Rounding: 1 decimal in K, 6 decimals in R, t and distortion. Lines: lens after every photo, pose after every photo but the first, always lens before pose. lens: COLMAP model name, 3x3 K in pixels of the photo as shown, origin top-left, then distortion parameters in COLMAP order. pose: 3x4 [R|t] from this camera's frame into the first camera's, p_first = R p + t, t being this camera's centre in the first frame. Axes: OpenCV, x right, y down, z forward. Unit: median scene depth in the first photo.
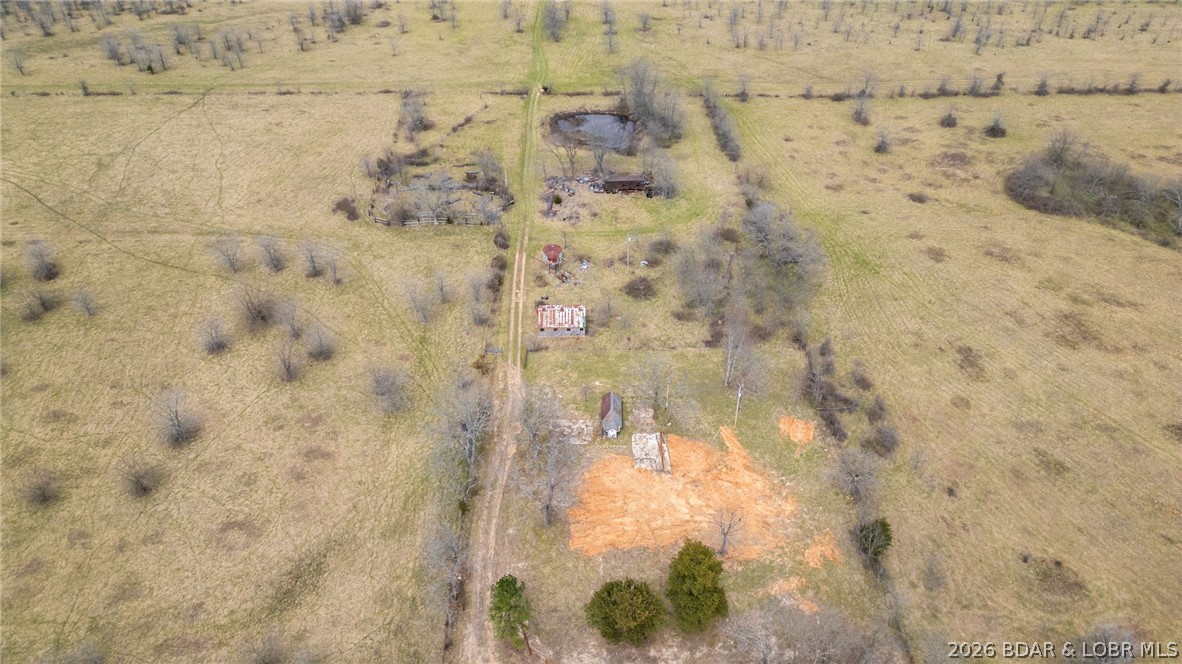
lens RADIAL K [[820.6, 0, 595.2], [0, 820.6, 308.3], [0, 0, 1]] dist [0.087279, -0.088797]
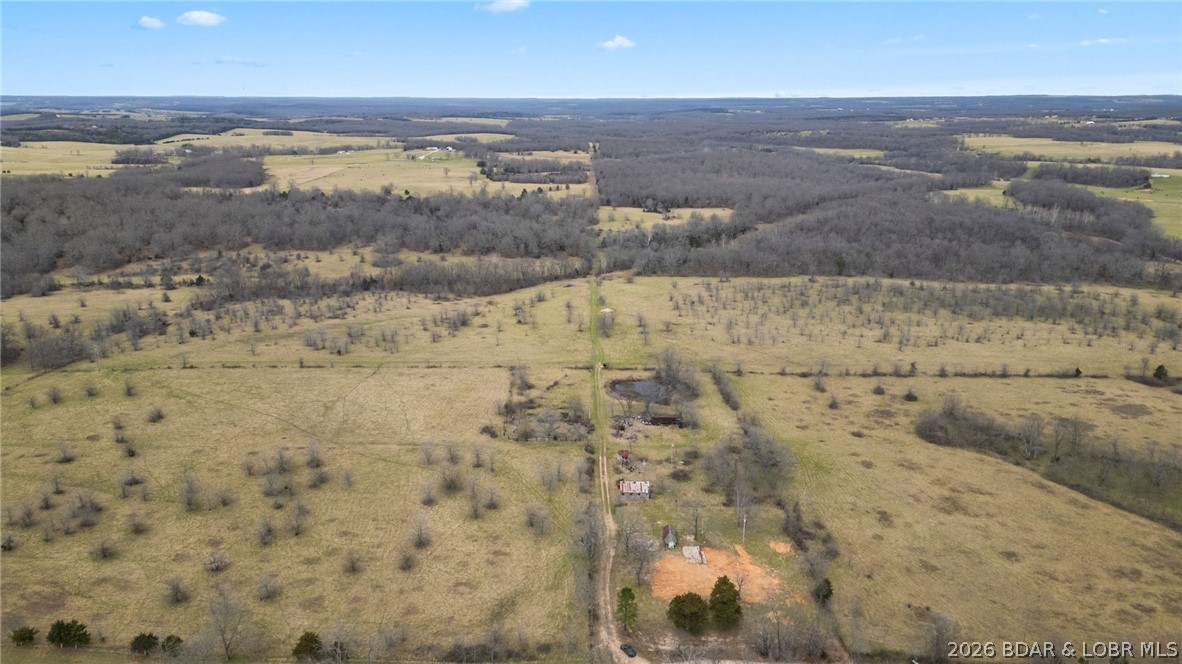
lens RADIAL K [[820.6, 0, 595.2], [0, 820.6, 308.3], [0, 0, 1]] dist [0.087279, -0.088797]
pose [[0.999911, 0.012233, -0.005347, -0.094654], [-0.013335, 0.934411, -0.355946, 0.216825], [0.000642, 0.355986, 0.934491, -0.549386]]
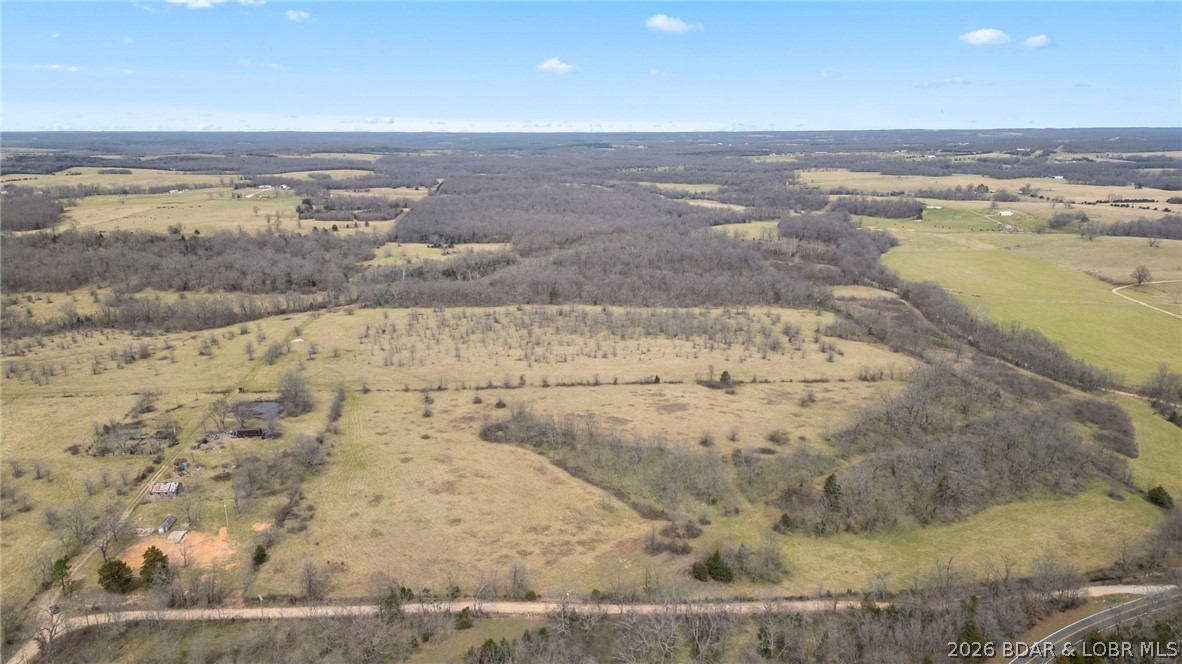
lens RADIAL K [[831.5, 0, 590.6], [0, 831.5, 324.1], [0, 0, 1]] dist [0.088078, -0.092746]
pose [[0.995057, -0.015379, 0.098108, 0.622972], [0.051336, 0.925350, -0.375623, 0.368393], [-0.085008, 0.378803, 0.921565, -0.856813]]
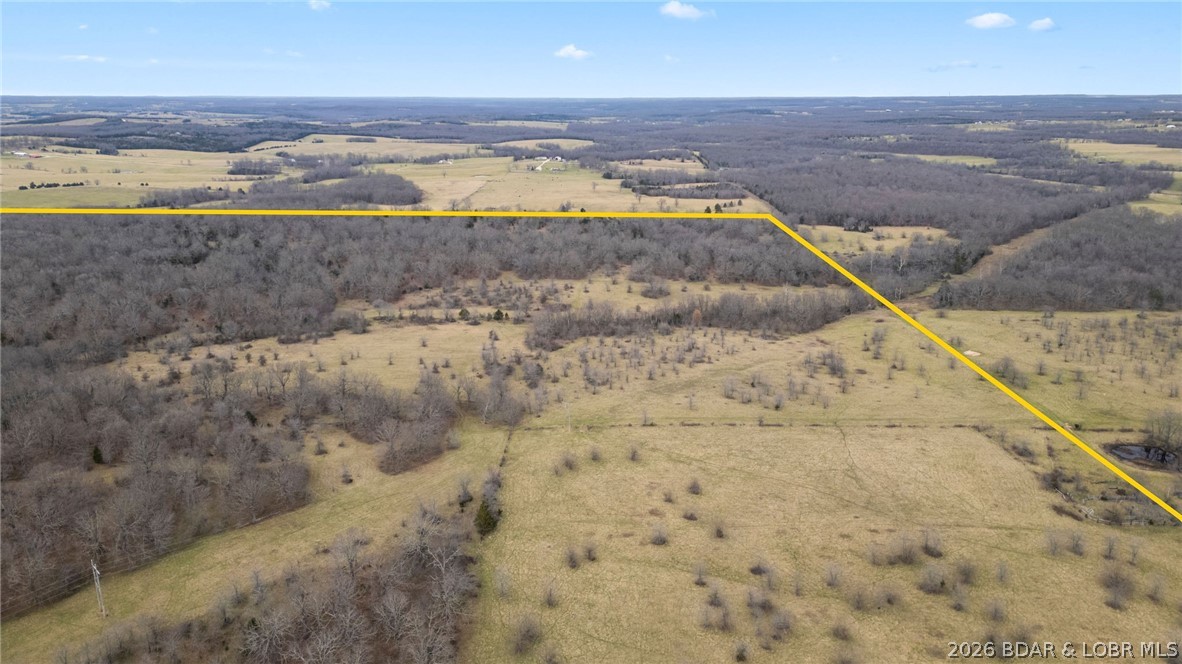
lens RADIAL K [[822.2, 0, 596.9], [0, 822.2, 331.7], [0, 0, 1]] dist [0.088565, -0.091235]
pose [[0.999616, 0.016704, -0.022116, -1.102038], [-0.023083, 0.943427, -0.330776, 0.083120], [0.015340, 0.331159, 0.943450, -0.488240]]
